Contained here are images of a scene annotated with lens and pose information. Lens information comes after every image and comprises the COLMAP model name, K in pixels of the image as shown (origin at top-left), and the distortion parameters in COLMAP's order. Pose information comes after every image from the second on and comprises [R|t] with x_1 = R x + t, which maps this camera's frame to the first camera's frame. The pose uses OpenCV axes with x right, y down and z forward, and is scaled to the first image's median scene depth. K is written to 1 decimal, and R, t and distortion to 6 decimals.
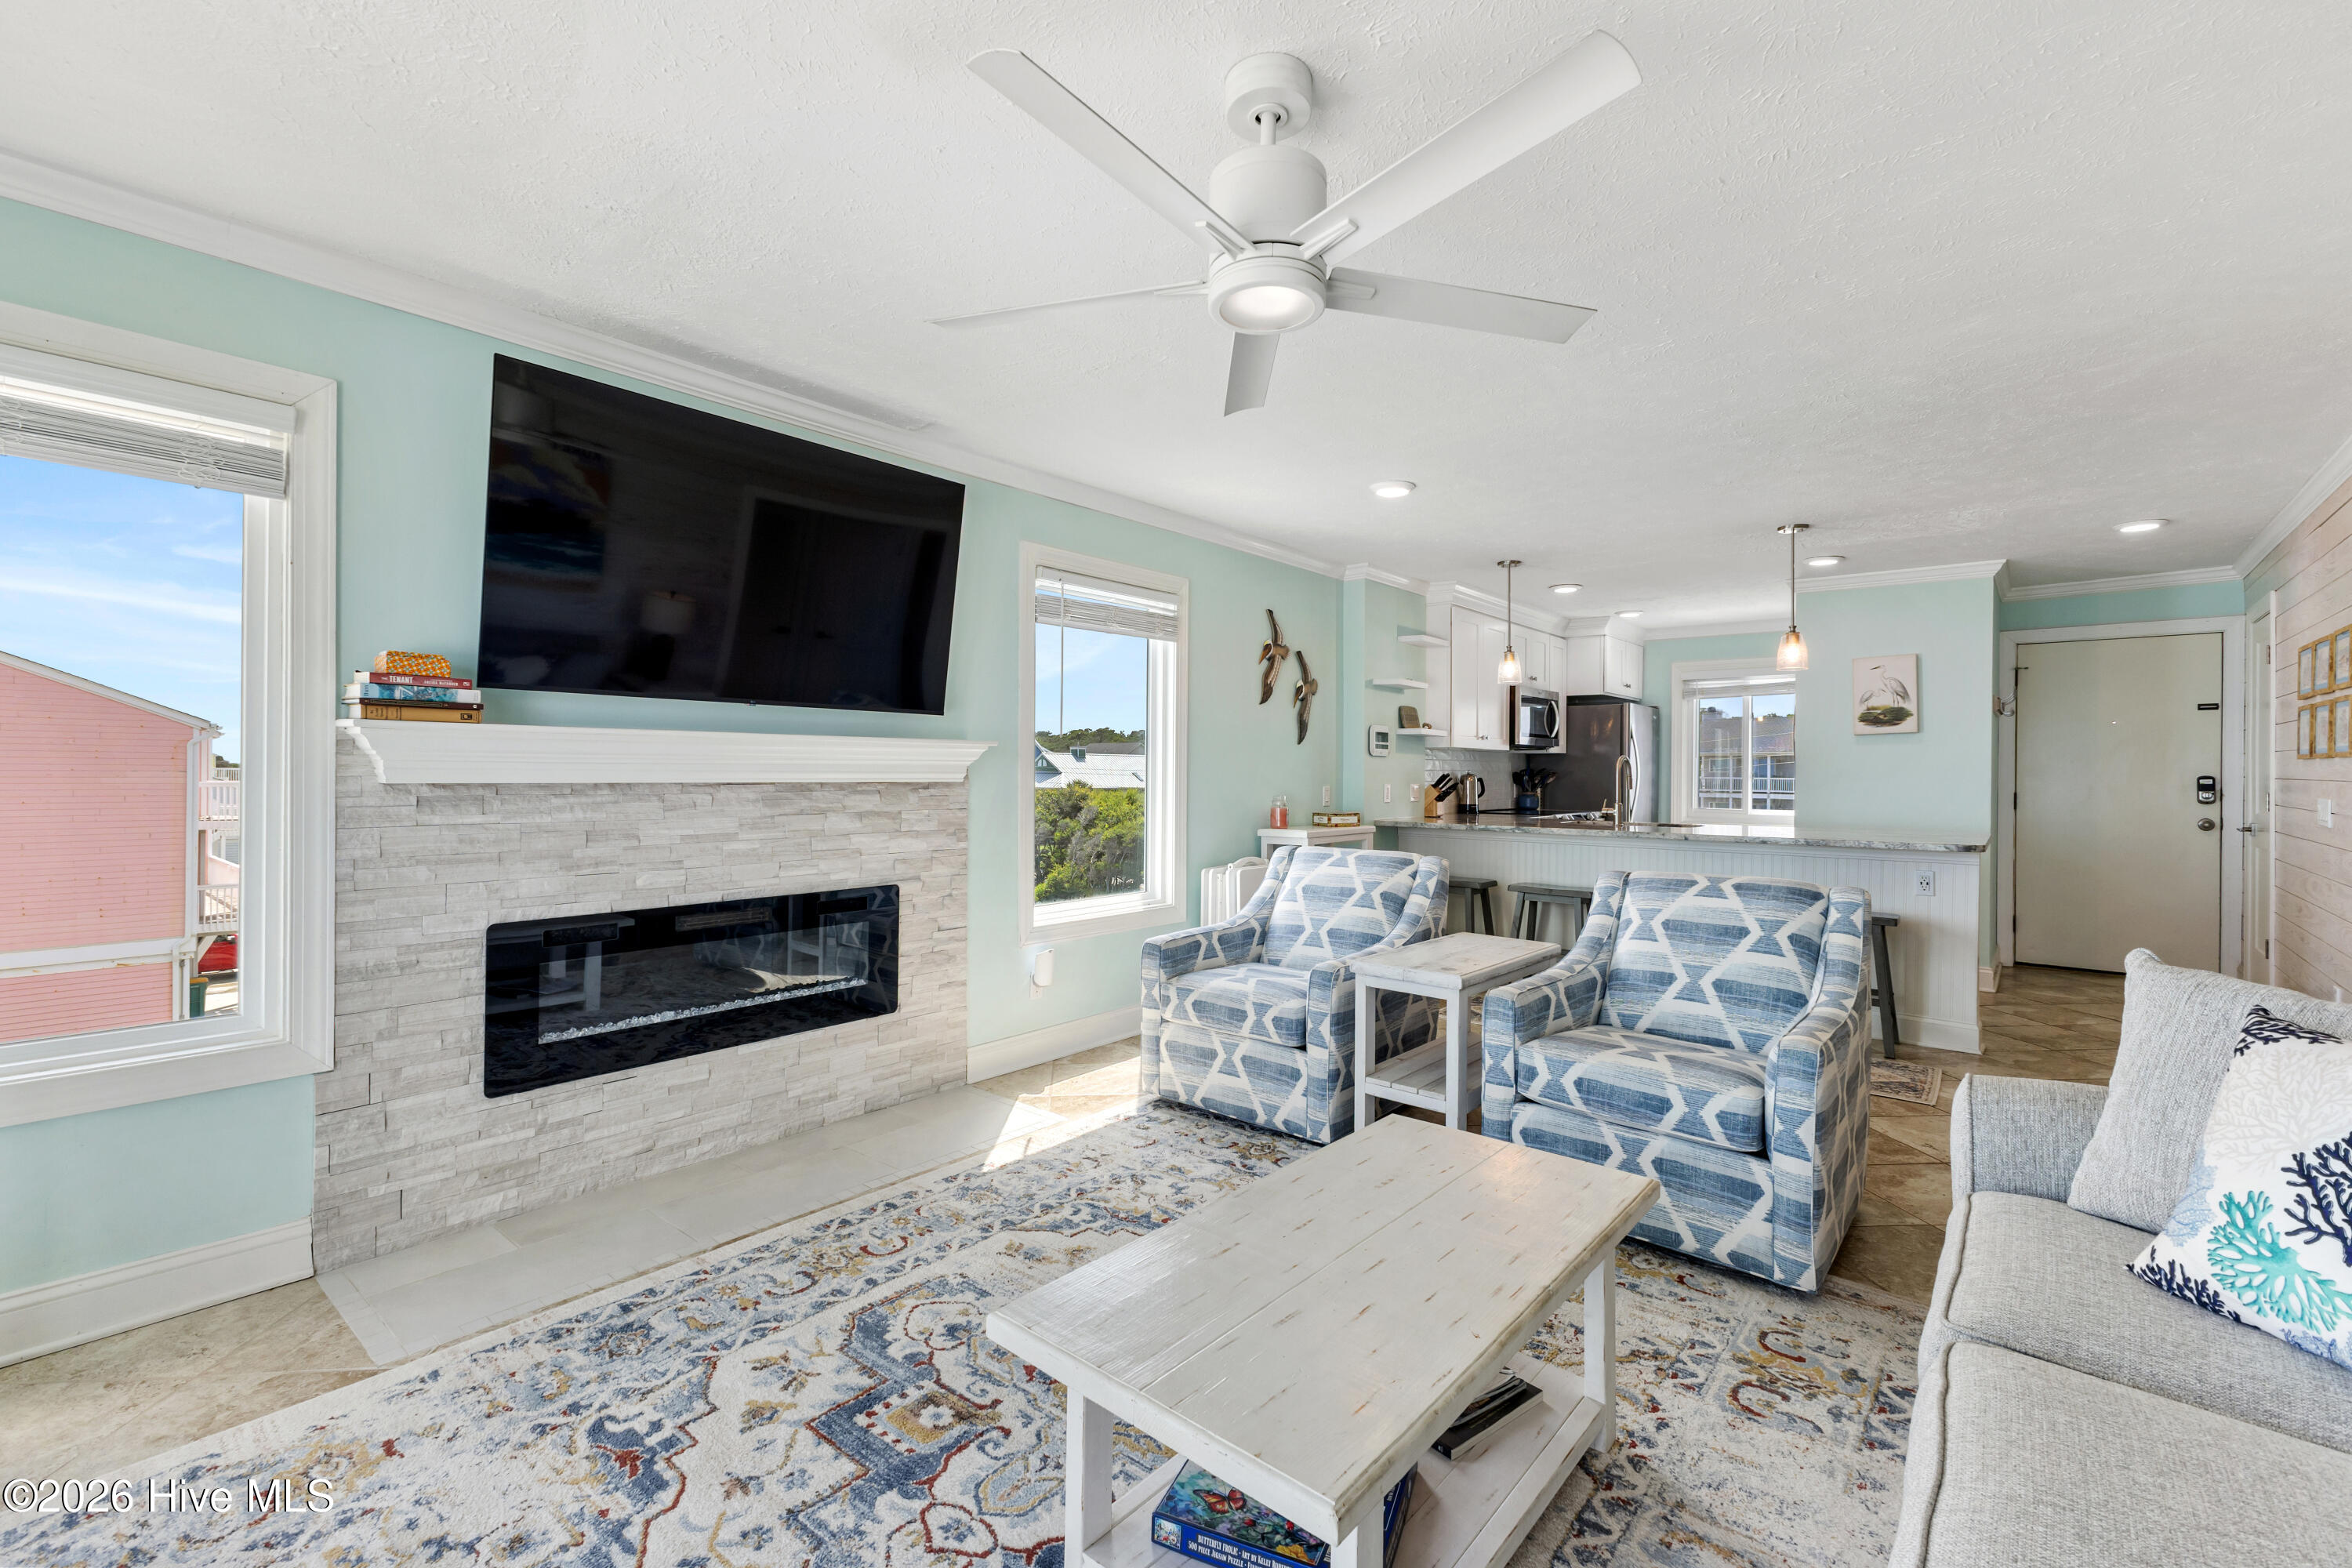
lens RADIAL K [[1015.9, 0, 1174.2], [0, 1015.9, 770.9], [0, 0, 1]] dist [0.008405, 0.000330]
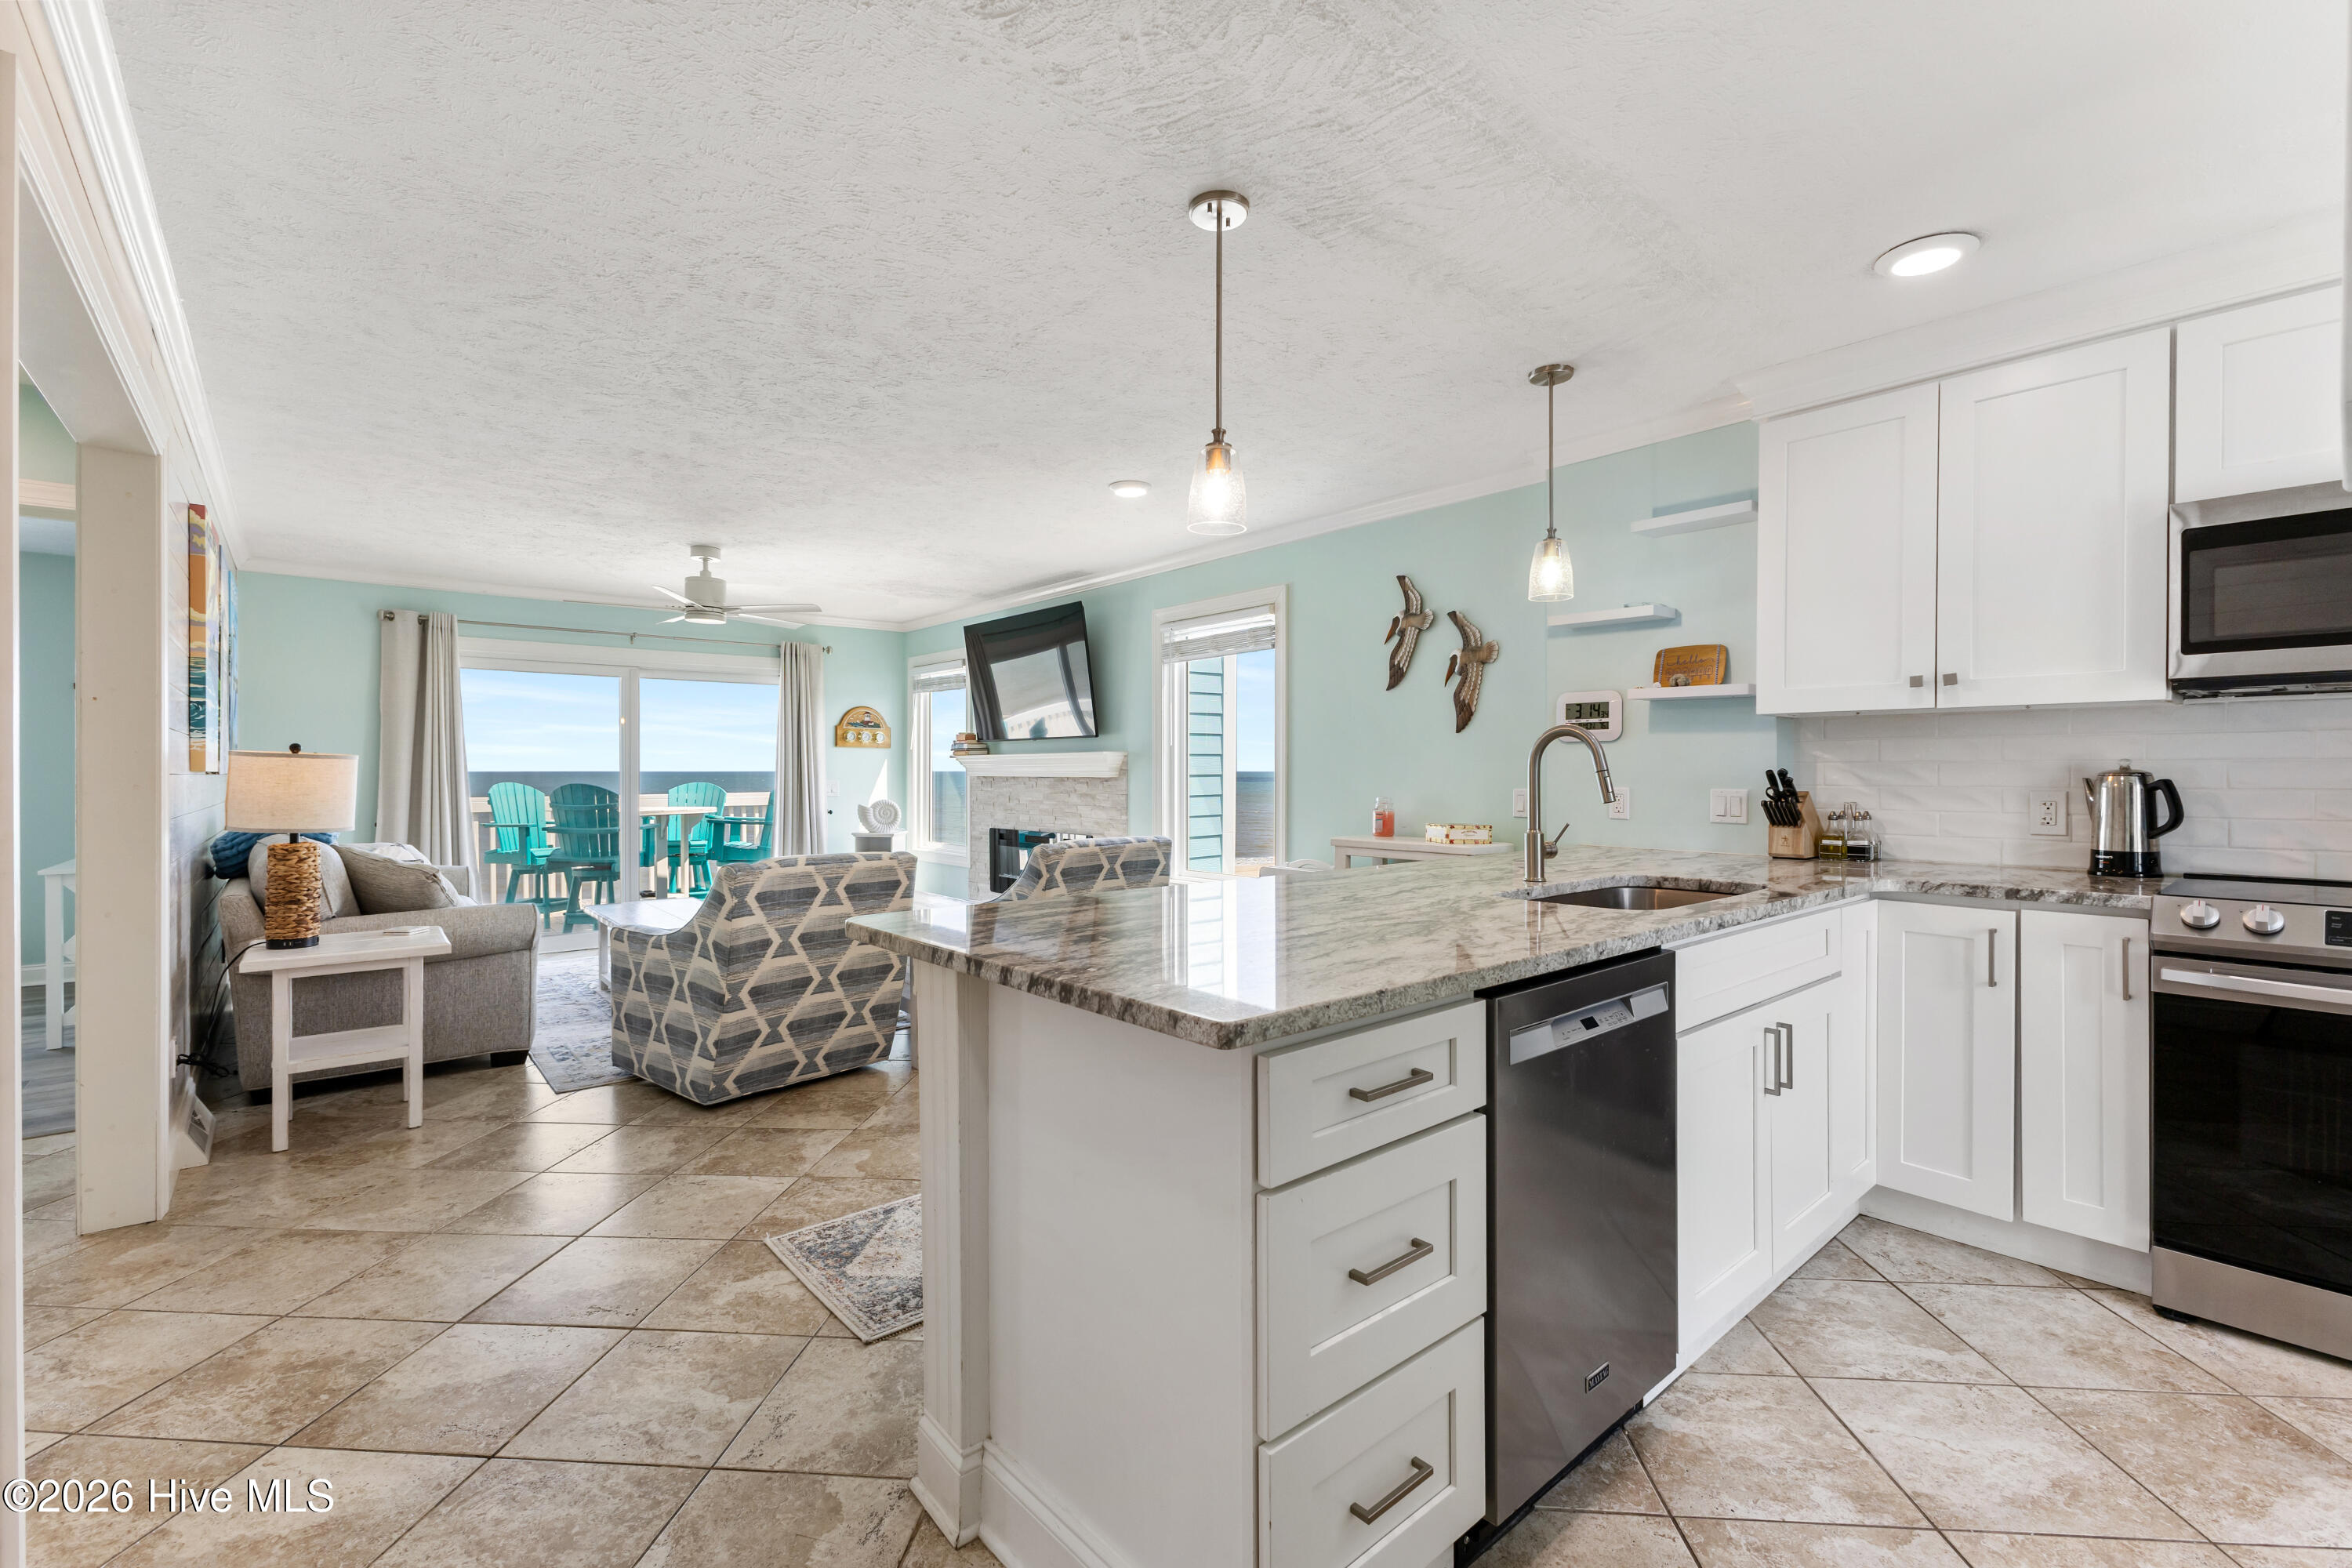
lens RADIAL K [[1015.9, 0, 1174.2], [0, 1015.9, 770.9], [0, 0, 1]] dist [0.008405, 0.000330]
pose [[-0.162929, -0.009901, -0.986588, 1.492494], [-0.002757, 0.999950, -0.009580, 0.017024], [0.986634, 0.001159, -0.162948, 1.494902]]
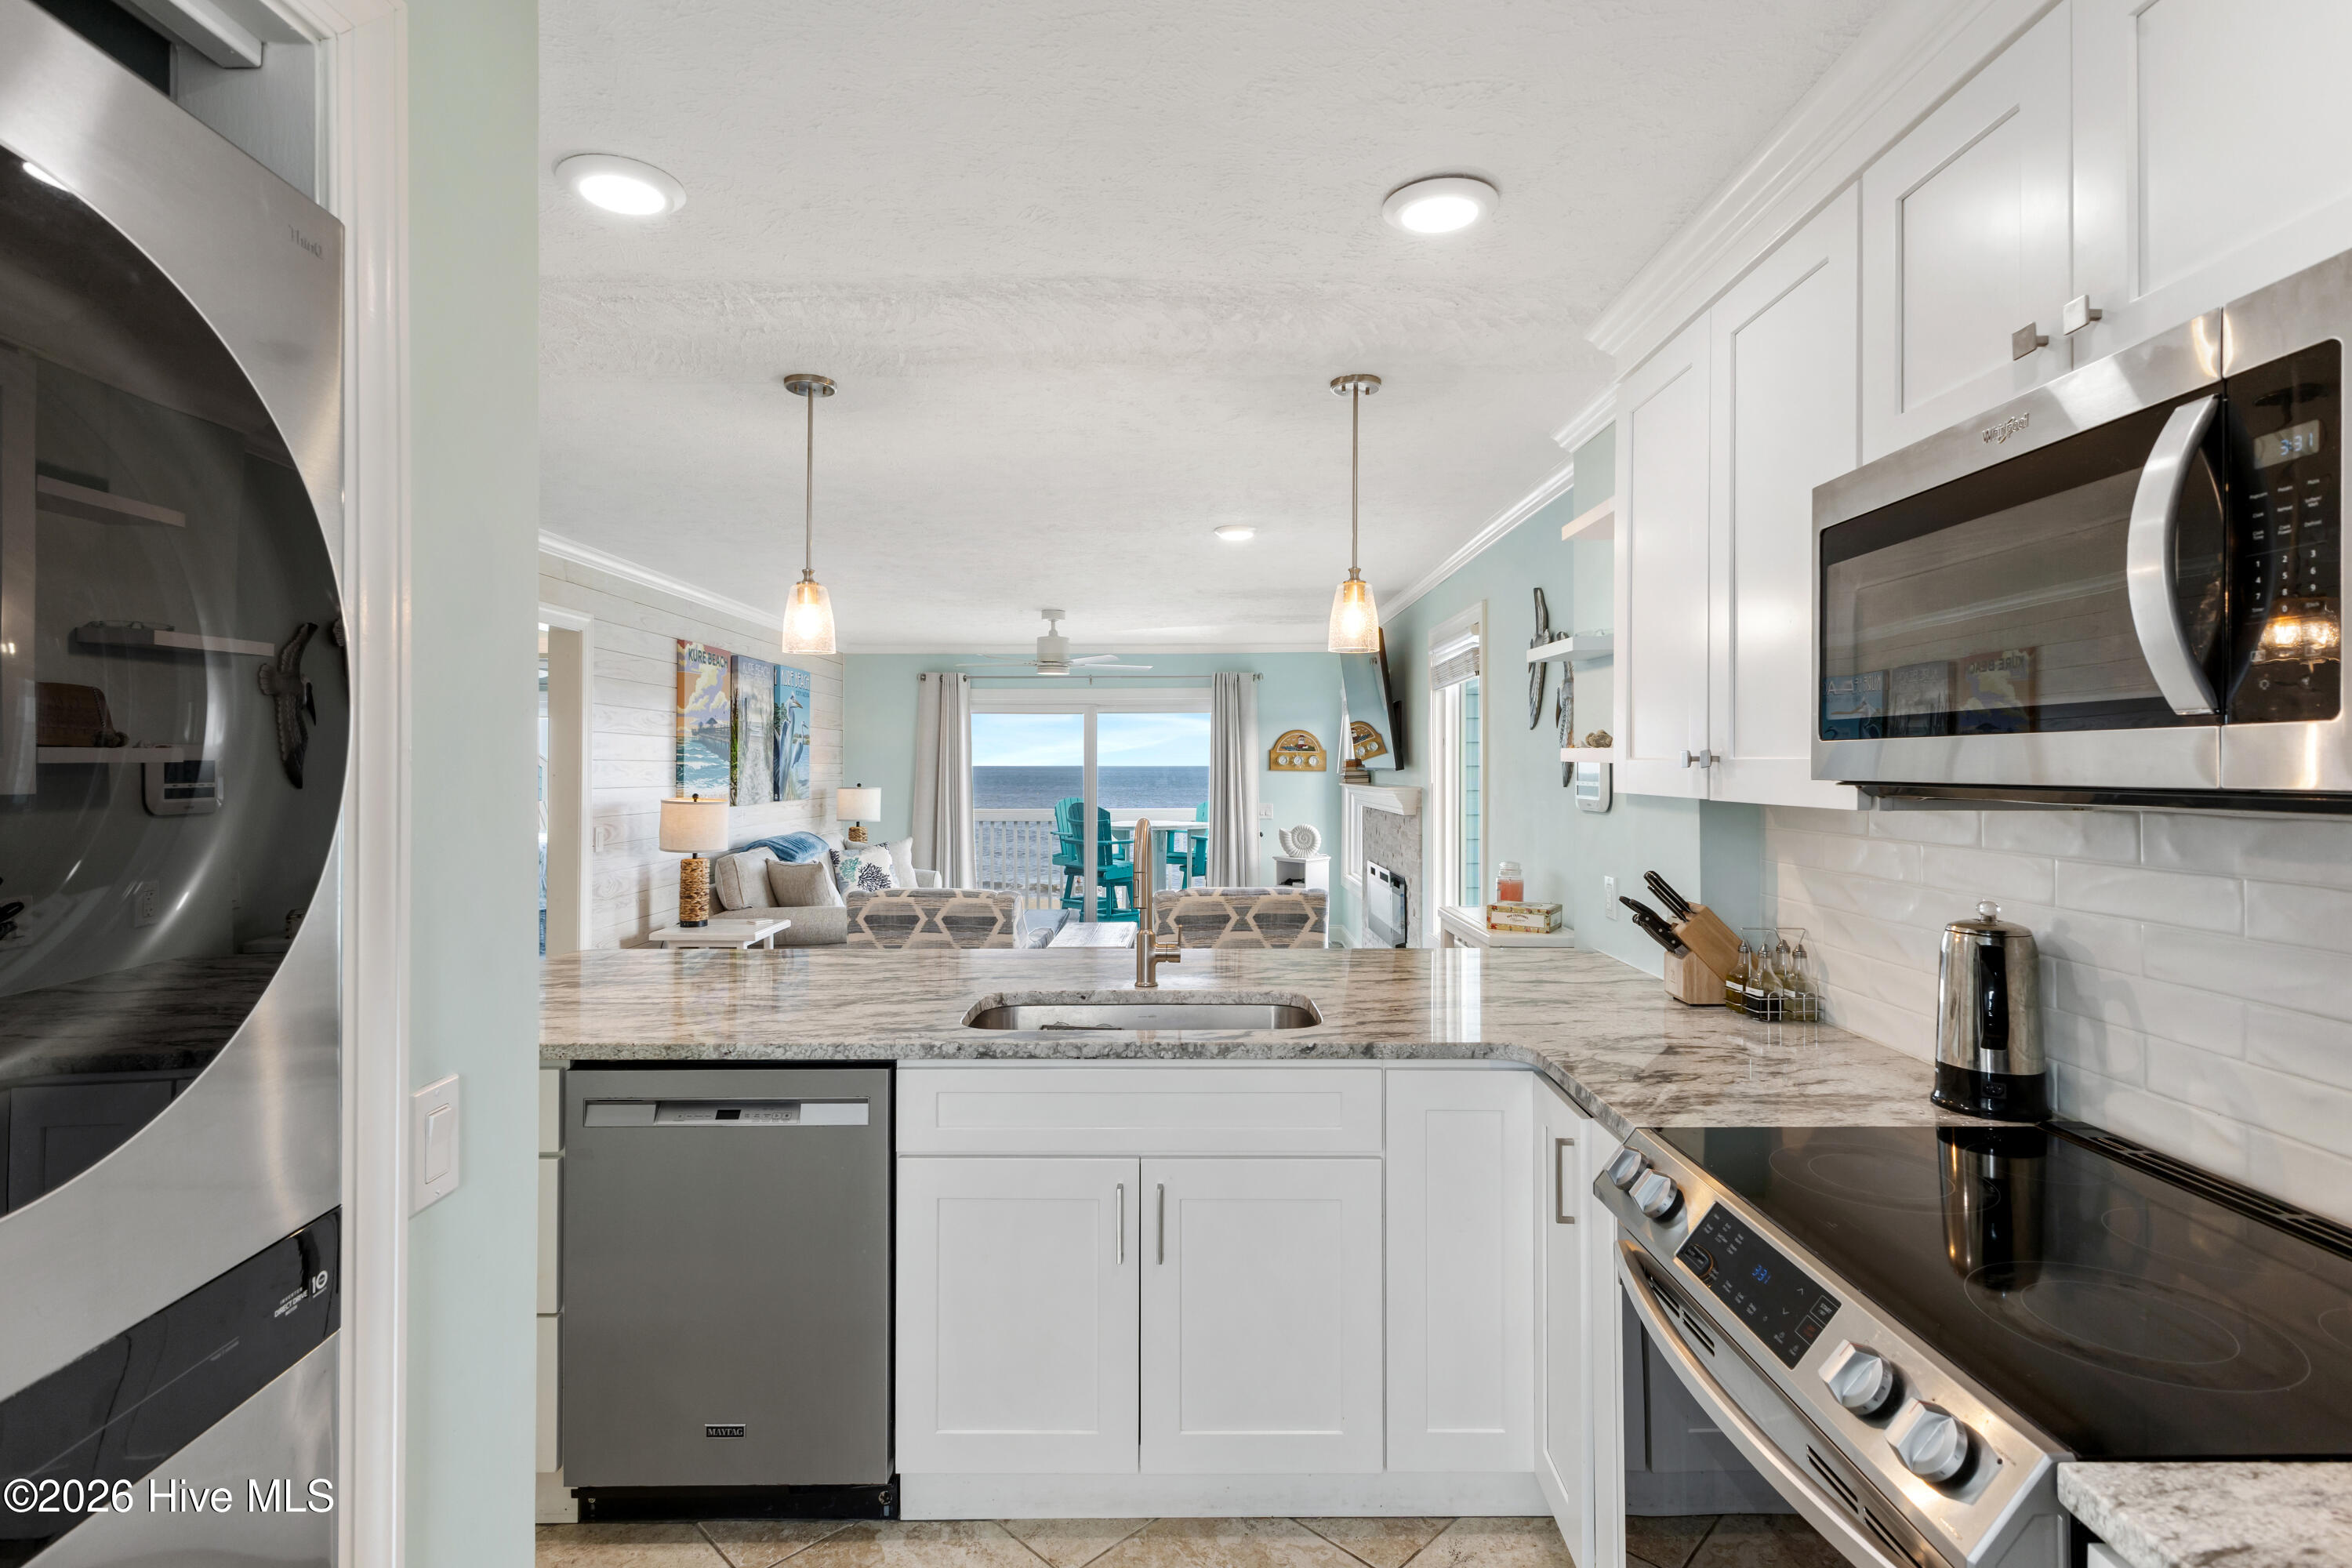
lens RADIAL K [[1129.9, 0, 1170.5], [0, 1129.9, 755.7], [0, 0, 1]] dist [0.013064, -0.000077]
pose [[-0.768959, -0.015258, -0.639116, 1.191132], [-0.008396, 0.999870, -0.013768, -0.055057], [0.639243, -0.005220, -0.768987, 2.235344]]
